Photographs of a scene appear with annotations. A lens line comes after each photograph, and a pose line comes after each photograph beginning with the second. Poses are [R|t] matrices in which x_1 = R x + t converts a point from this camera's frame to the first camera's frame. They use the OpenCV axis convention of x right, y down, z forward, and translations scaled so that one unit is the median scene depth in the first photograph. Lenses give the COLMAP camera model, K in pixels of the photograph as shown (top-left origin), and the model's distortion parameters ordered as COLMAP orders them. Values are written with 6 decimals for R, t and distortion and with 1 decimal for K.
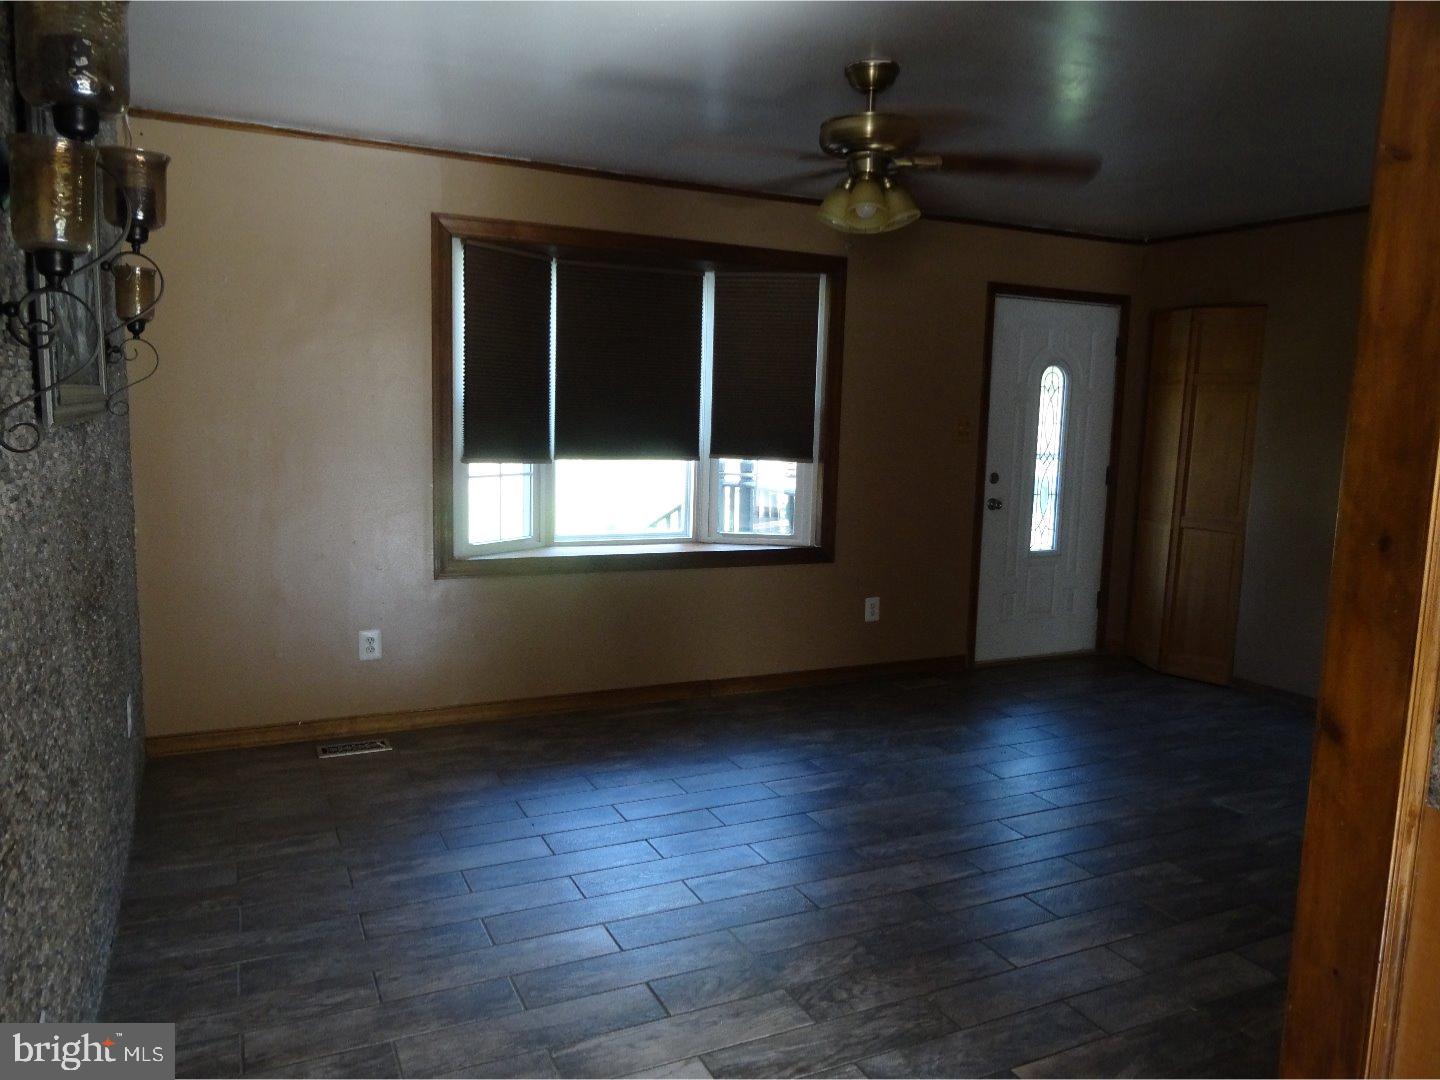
lens RADIAL K [[1026.4, 0, 716.9], [0, 1026.4, 538.2], [0, 0, 1]] dist [0.004776, -0.009721]
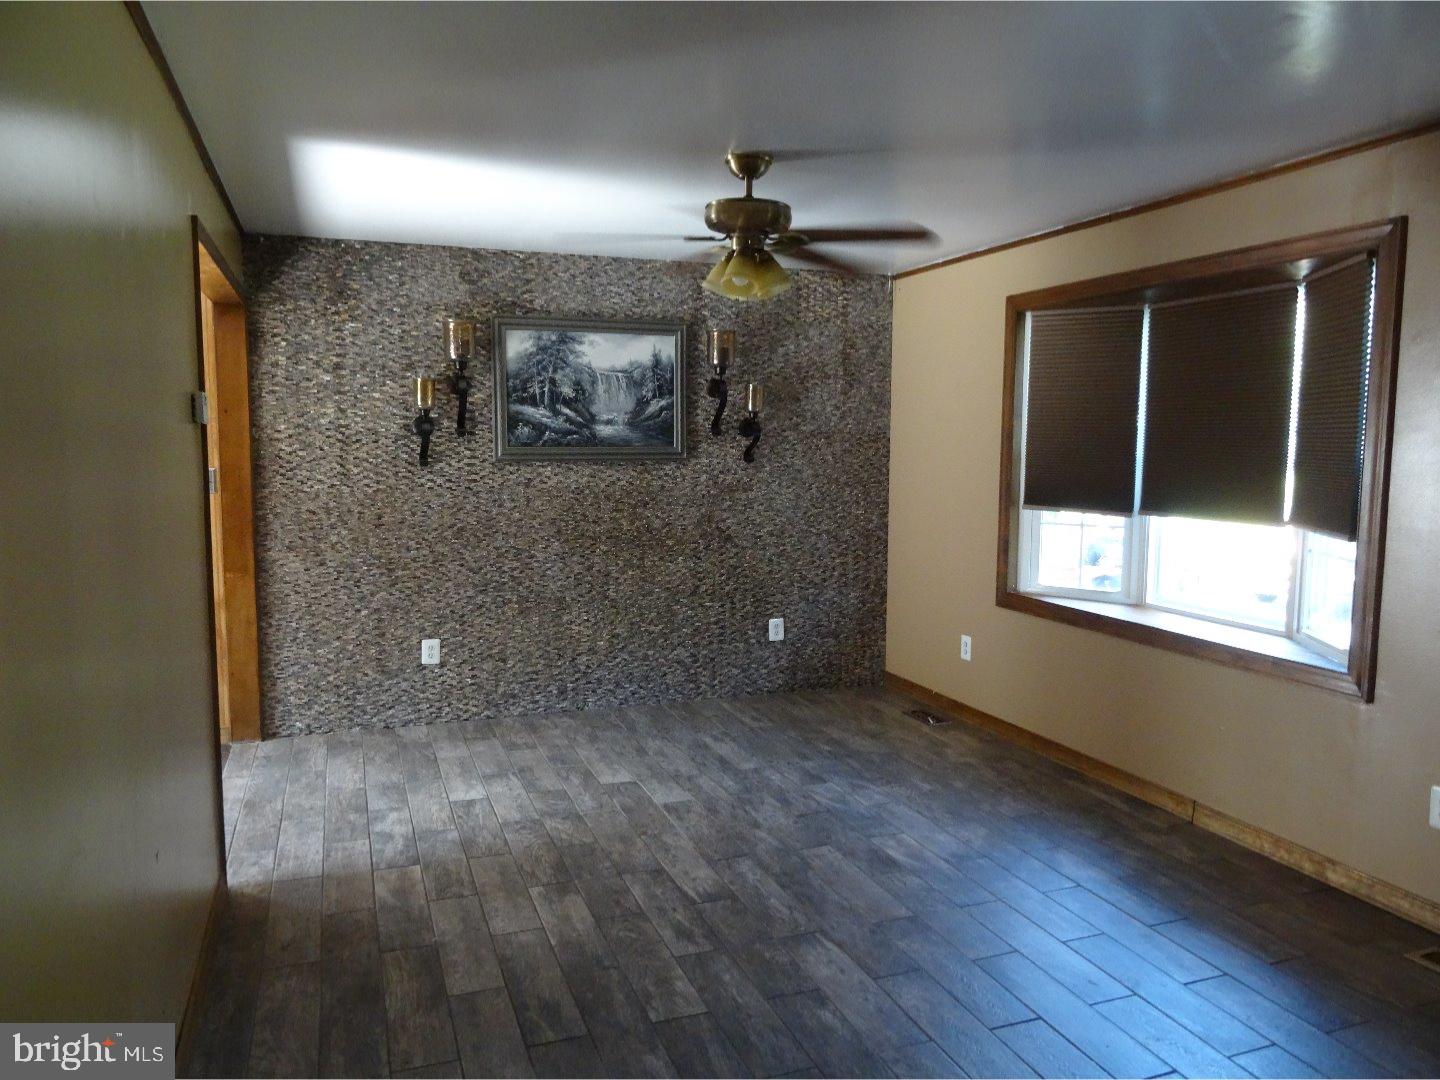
lens RADIAL K [[1026.4, 0, 716.9], [0, 1026.4, 538.2], [0, 0, 1]] dist [0.004776, -0.009721]
pose [[-0.090965, 0.068271, -0.993511, 1.012350], [-0.134693, 0.987636, 0.080200, -0.095938], [0.986703, 0.141115, -0.080645, 0.855665]]
